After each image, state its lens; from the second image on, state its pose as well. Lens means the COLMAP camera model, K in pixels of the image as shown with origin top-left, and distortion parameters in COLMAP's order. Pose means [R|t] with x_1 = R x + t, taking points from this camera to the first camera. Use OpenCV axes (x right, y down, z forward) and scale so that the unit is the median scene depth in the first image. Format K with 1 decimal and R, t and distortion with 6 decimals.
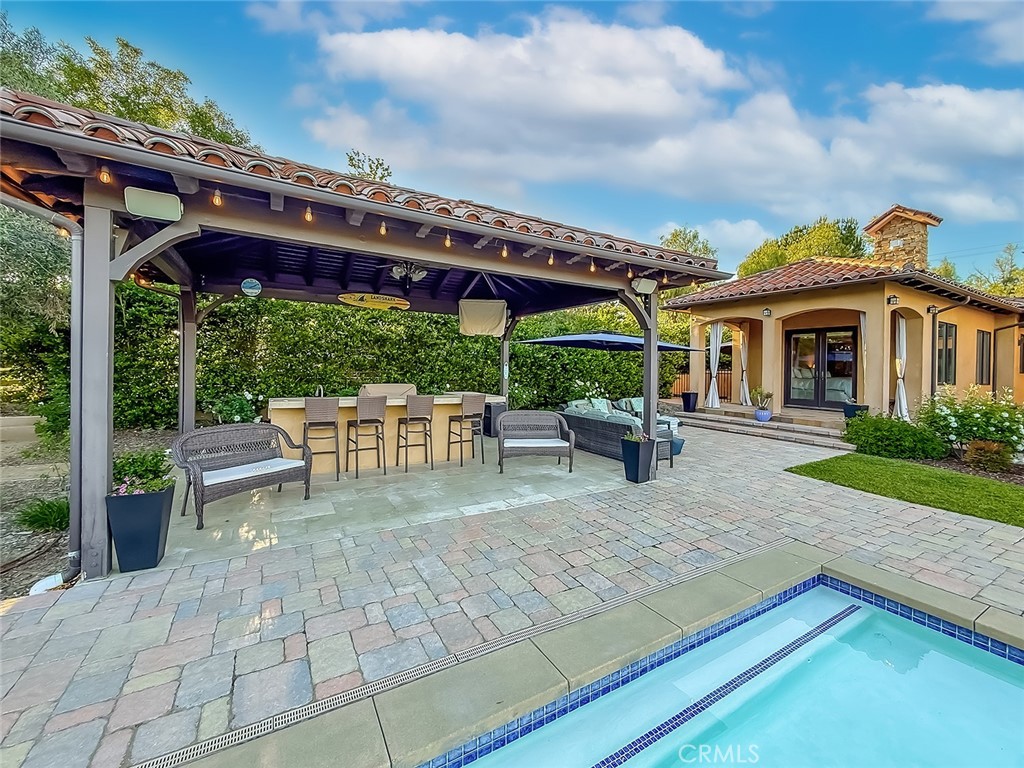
lens RADIAL K [[409.7, 0, 512.0], [0, 409.7, 384.0], [0, 0, 1]] dist [0.001554, 0.000221]
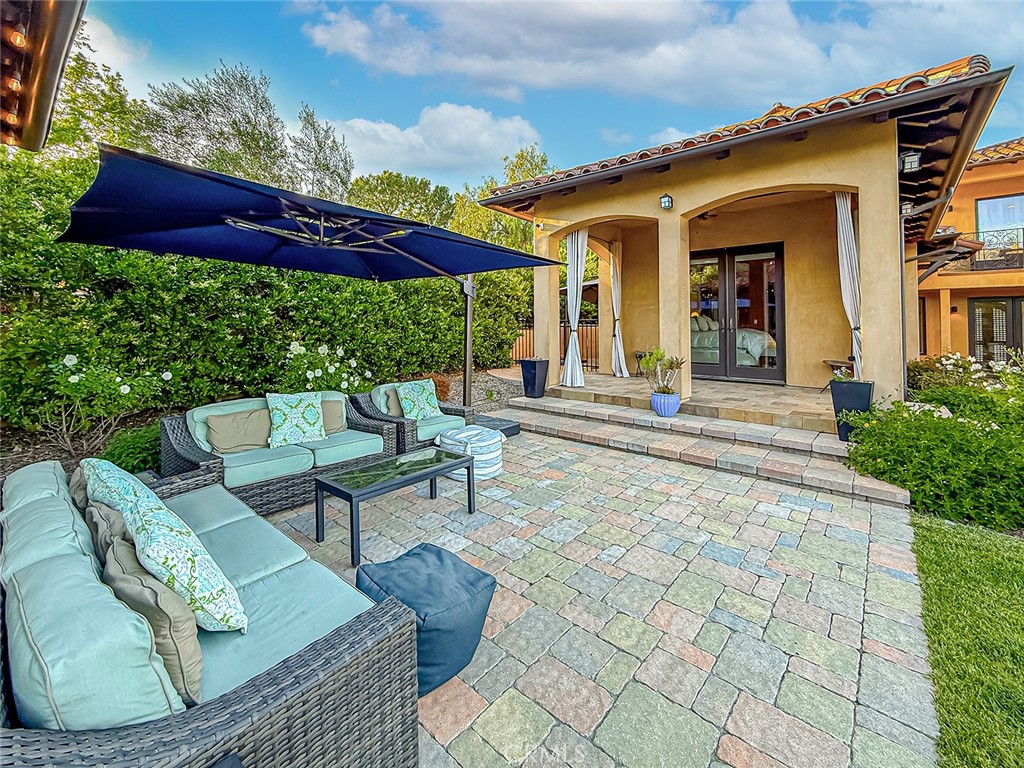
lens RADIAL K [[409.7, 0, 512.0], [0, 409.7, 384.0], [0, 0, 1]] dist [0.001554, 0.000221]
pose [[0.944300, -0.057475, 0.324028, 0.226616], [0.026304, 0.994663, 0.099772, -0.002520], [-0.328033, -0.085691, 0.940772, 0.493969]]
